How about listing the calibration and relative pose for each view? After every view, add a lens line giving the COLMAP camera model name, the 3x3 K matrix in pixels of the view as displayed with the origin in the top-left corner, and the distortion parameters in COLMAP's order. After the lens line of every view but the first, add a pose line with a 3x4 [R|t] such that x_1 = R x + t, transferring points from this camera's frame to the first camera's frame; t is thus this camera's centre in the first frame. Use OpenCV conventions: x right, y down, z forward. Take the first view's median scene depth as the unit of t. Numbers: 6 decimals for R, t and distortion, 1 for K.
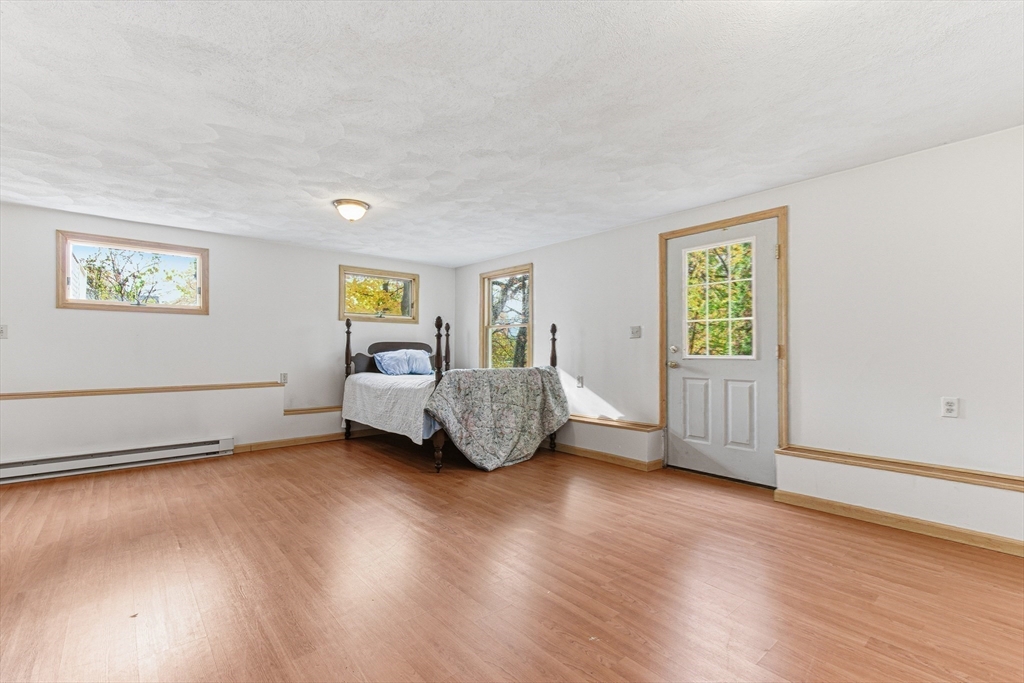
lens RADIAL K [[452.3, 0, 512.4], [0, 452.3, 348.9], [0, 0, 1]] dist [0.005110, 0.000368]
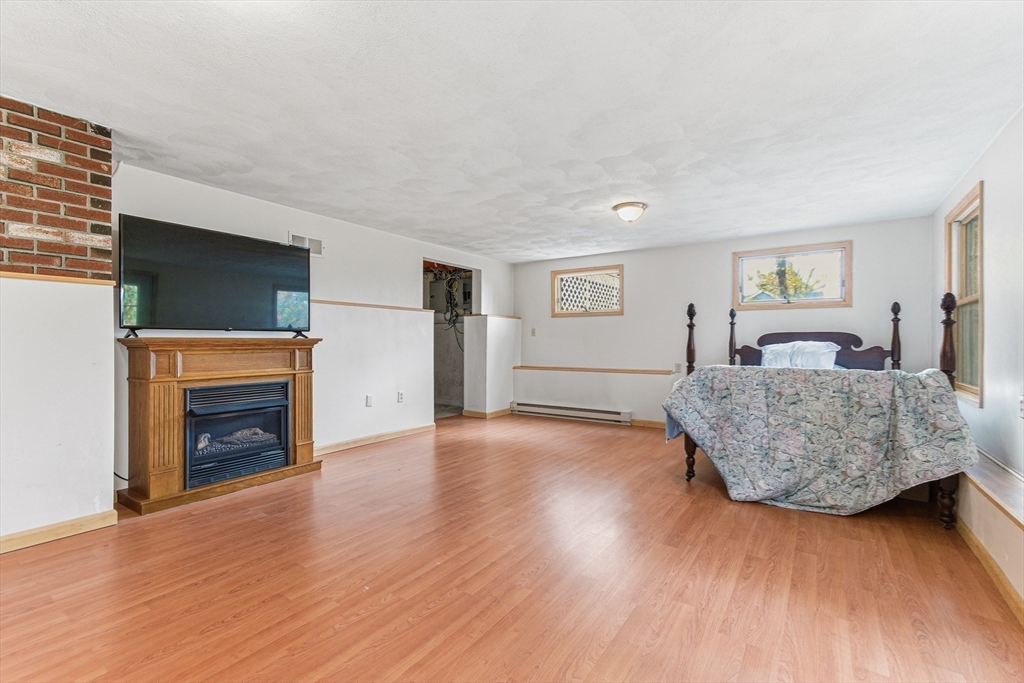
lens RADIAL K [[441.3, 0, 509.2], [0, 441.3, 338.1], [0, 0, 1]] dist [-0.000094, -0.000099]
pose [[0.257683, -0.011738, -0.966158, 0.540376], [0.001898, 0.999930, -0.011642, 0.005054], [0.966228, 0.001166, 0.257688, 0.417756]]
